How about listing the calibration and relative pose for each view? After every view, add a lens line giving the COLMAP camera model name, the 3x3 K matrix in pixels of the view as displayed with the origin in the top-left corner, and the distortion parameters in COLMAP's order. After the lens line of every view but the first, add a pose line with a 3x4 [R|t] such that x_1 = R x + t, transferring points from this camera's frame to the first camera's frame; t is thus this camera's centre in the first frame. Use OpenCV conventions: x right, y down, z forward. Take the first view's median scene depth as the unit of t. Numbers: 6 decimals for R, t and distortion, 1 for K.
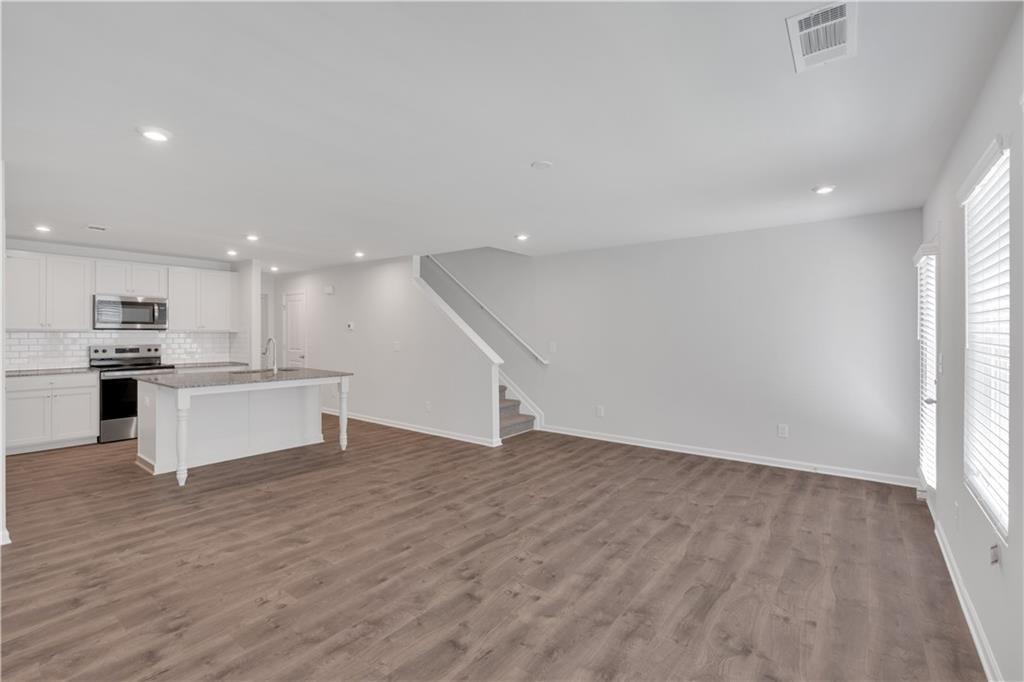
lens RADIAL K [[455.5, 0, 507.5], [0, 455.5, 337.1], [0, 0, 1]] dist [-0.002959, -0.000038]
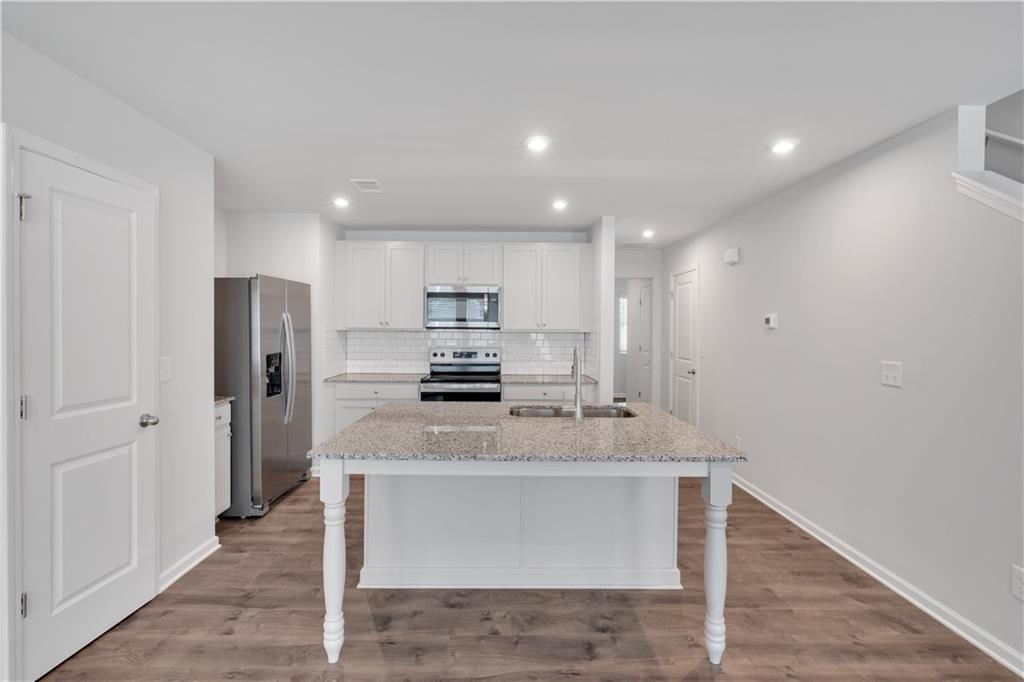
lens RADIAL K [[460.3, 0, 510.4], [0, 460.3, 334.7], [0, 0, 1]] dist [-0.001956, 0.000215]
pose [[0.621733, 0.010205, -0.783163, -0.258830], [-0.011384, 0.999927, 0.003992, -0.016691], [0.783146, 0.006434, 0.621804, 0.938215]]
